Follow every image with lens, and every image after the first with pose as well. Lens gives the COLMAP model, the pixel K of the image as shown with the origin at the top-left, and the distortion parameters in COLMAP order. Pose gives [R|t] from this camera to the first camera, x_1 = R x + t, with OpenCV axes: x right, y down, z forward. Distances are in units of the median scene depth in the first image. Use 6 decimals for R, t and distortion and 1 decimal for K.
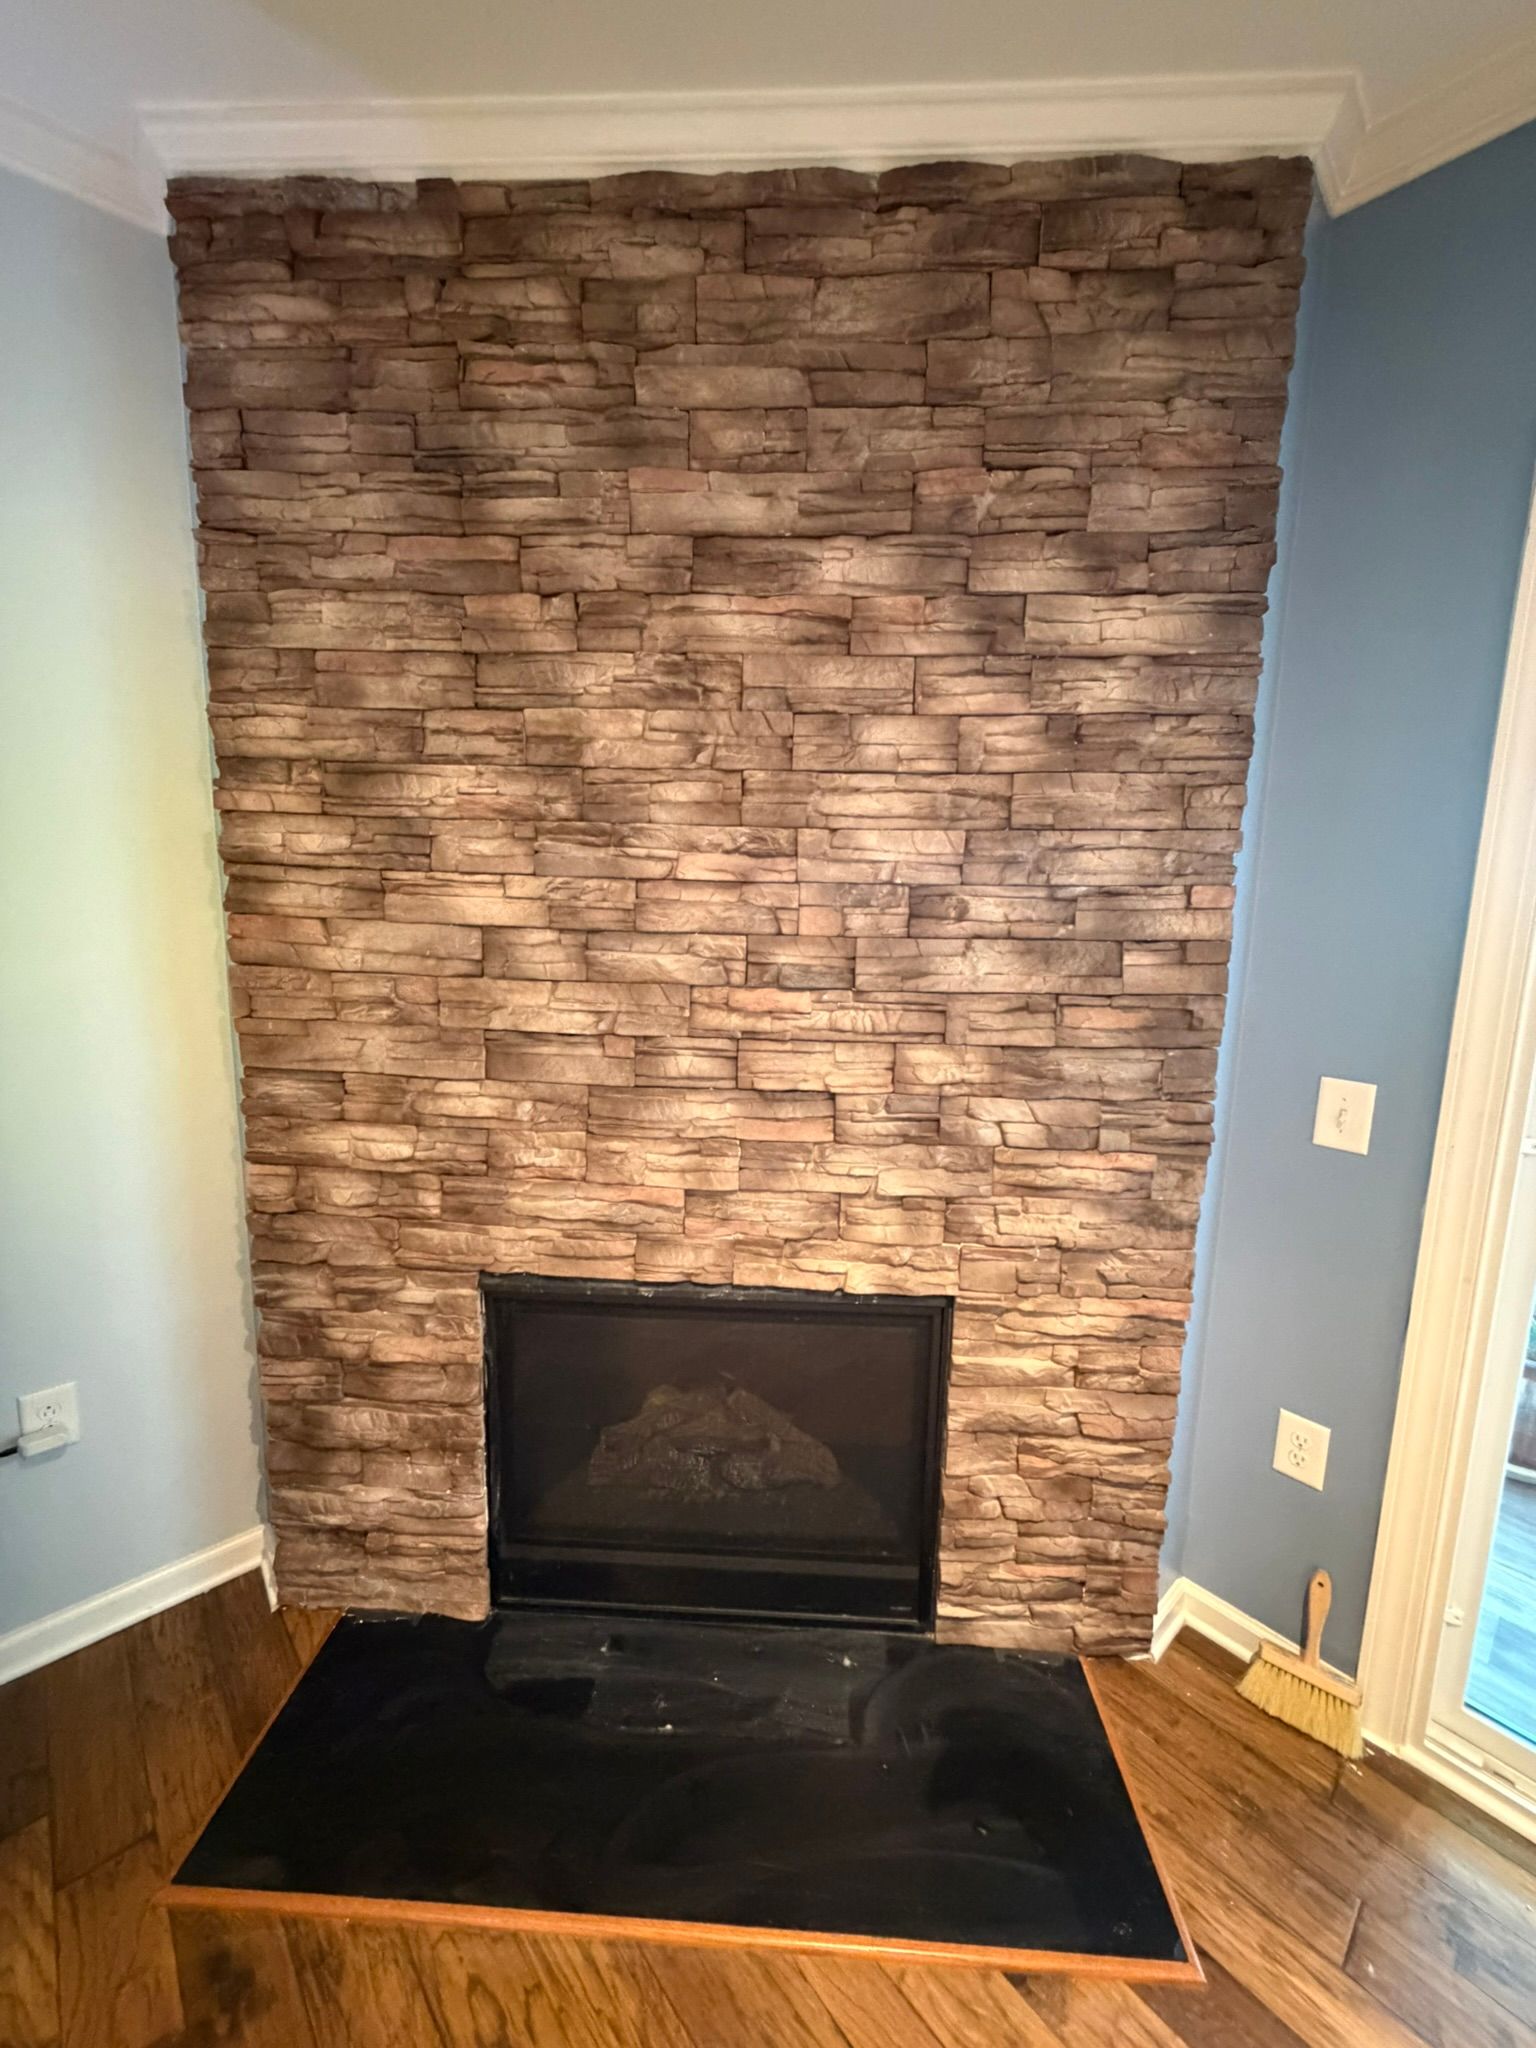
lens RADIAL K [[816.8, 0, 768.0], [0, 816.8, 1024.0], [0, 0, 1]] dist [0.000031, -0.000079]
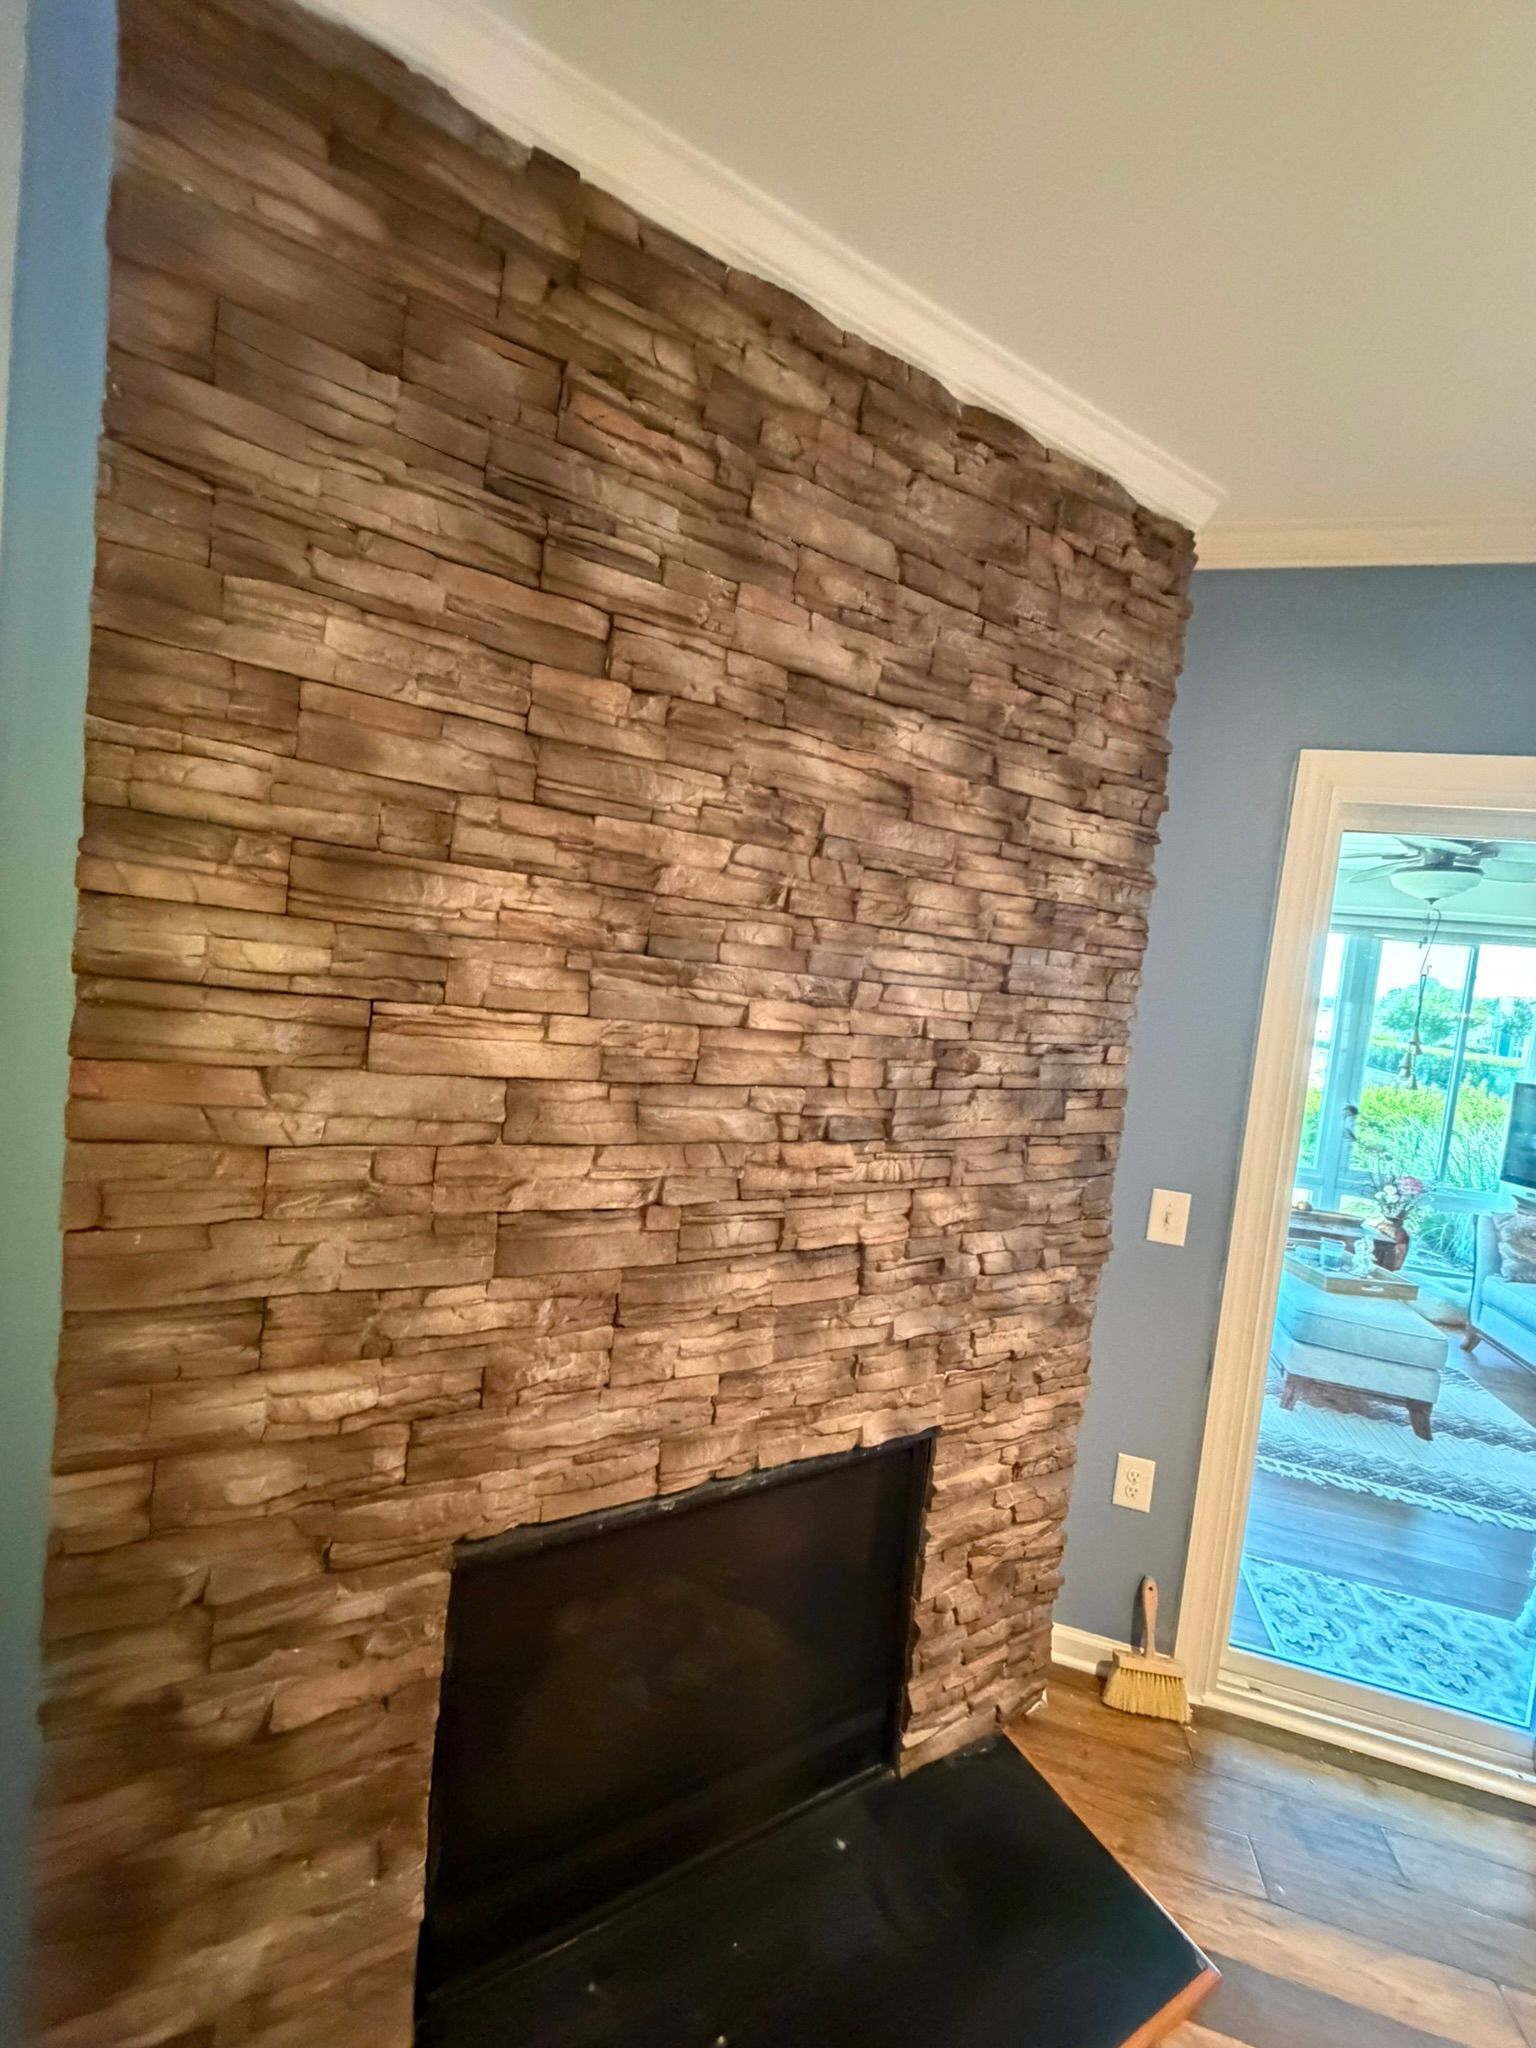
lens RADIAL K [[816.8, 0, 768.0], [0, 816.8, 1024.0], [0, 0, 1]] dist [0.000031, -0.000079]
pose [[0.839132, 0.028781, 0.543166, -0.576966], [0.001775, 0.998449, -0.055648, -0.130577], [-0.543925, 0.047661, 0.837779, 0.231365]]
